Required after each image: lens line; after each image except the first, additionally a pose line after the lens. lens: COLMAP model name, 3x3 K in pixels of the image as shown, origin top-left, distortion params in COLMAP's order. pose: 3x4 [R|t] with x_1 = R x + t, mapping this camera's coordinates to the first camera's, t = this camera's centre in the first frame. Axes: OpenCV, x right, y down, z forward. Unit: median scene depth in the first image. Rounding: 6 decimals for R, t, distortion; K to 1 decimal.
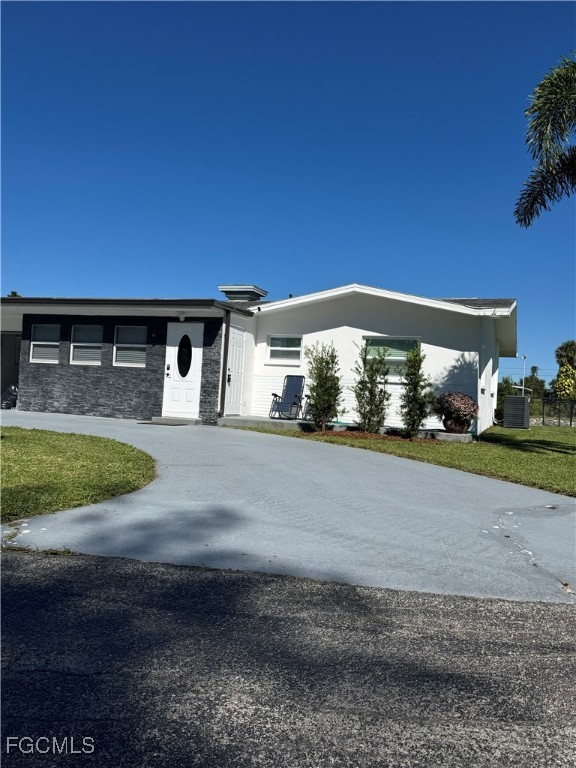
lens RADIAL K [[640.7, 0, 289.3], [0, 640.7, 378.7], [0, 0, 1]] dist [0.084336, -0.020088]
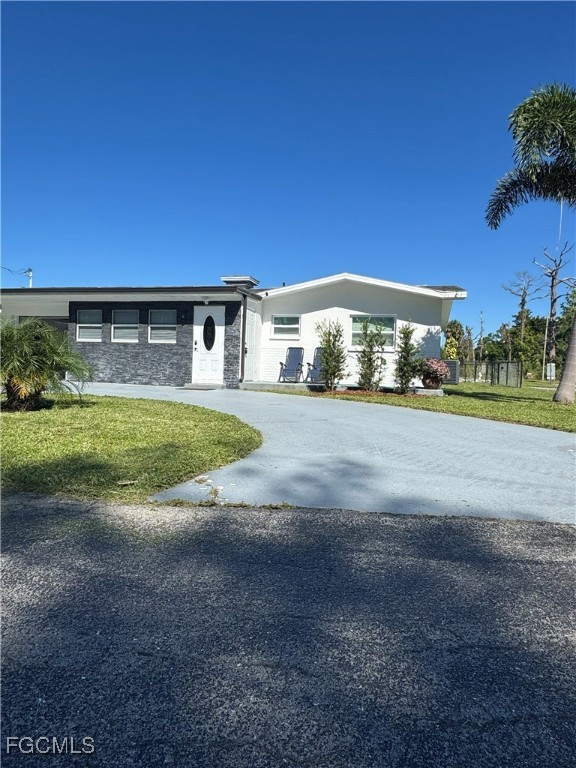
lens RADIAL K [[488.2, 0, 288.4], [0, 488.2, 382.7], [0, 0, 1]] dist [-0.018154, 0.003352]
pose [[0.994686, -0.027941, 0.099087, -0.107941], [0.021752, 0.997776, 0.063002, 0.003322], [-0.100627, -0.060512, 0.993082, 0.055696]]
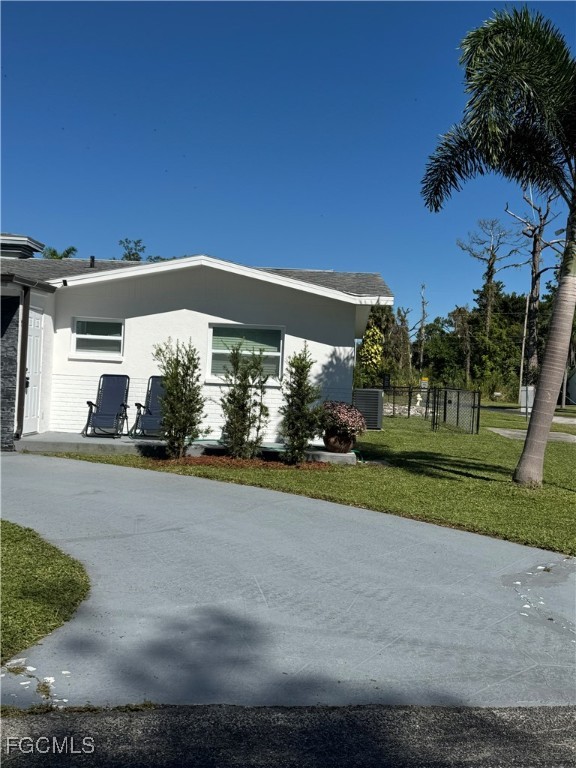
lens RADIAL K [[895.4, 0, 293.8], [0, 895.4, 389.0], [0, 0, 1]] dist [0.076328, 0.000000]
pose [[0.945045, -0.014697, 0.326609, -0.140760], [-0.004427, 0.998322, 0.057735, -0.052161], [-0.326909, -0.056008, 0.943395, -0.030238]]
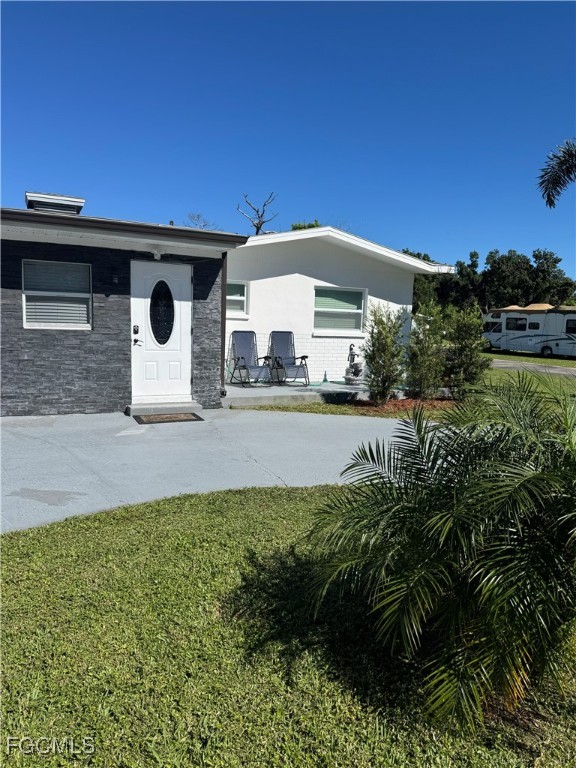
lens RADIAL K [[544.9, 0, 287.7], [0, 544.9, 385.7], [0, 0, 1]] dist [0.067739, -0.004014]
pose [[0.694913, -0.112550, 0.710231, -0.490695], [-0.011174, 0.985866, 0.167163, -0.057689], [-0.719007, -0.124100, 0.683834, 0.499467]]
